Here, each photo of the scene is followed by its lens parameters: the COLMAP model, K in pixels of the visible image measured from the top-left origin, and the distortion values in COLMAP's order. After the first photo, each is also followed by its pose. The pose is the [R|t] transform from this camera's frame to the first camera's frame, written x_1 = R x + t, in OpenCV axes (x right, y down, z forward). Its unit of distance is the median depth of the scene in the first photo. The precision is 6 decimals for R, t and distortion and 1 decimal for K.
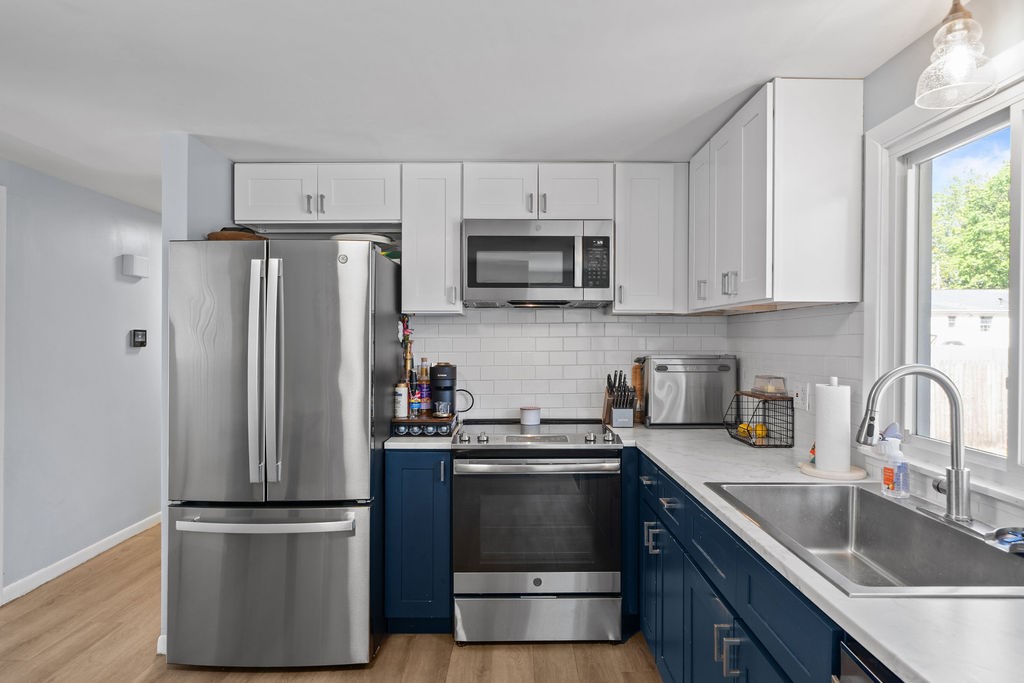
lens RADIAL K [[602.5, 0, 514.3], [0, 602.5, 337.9], [0, 0, 1]] dist [0.001376, 0.001860]
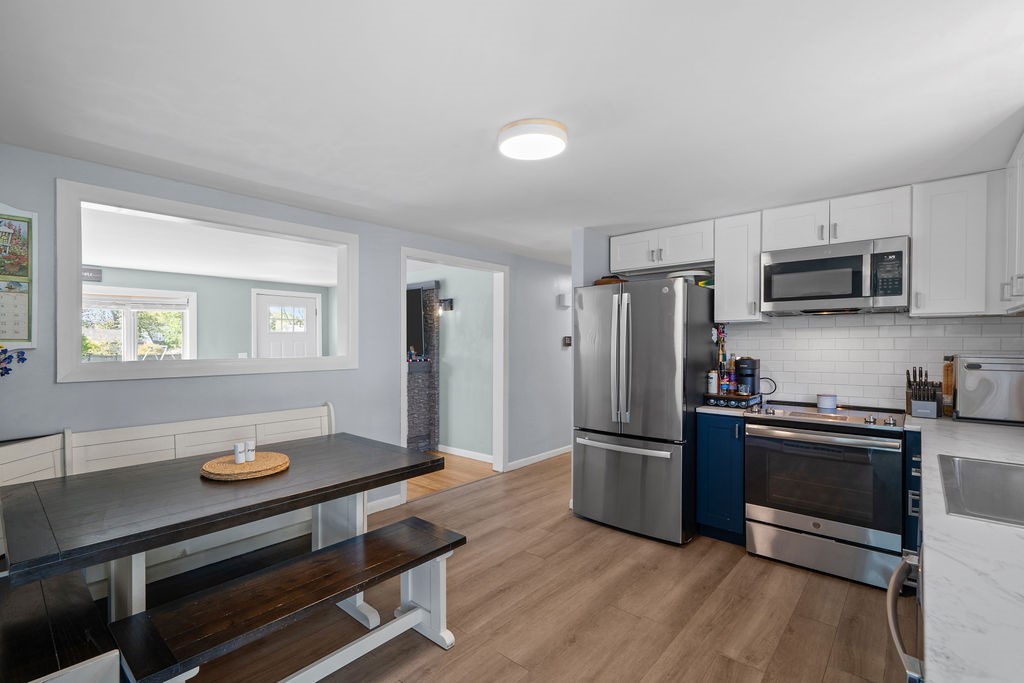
lens RADIAL K [[464.0, 0, 495.5], [0, 464.0, 344.4], [0, 0, 1]] dist [-0.000637, -0.000206]
pose [[0.737856, 0.000290, -0.674958, 0.180504], [0.001106, 0.999998, 0.001638, 0.009607], [0.674957, -0.001955, 0.737854, -0.185893]]
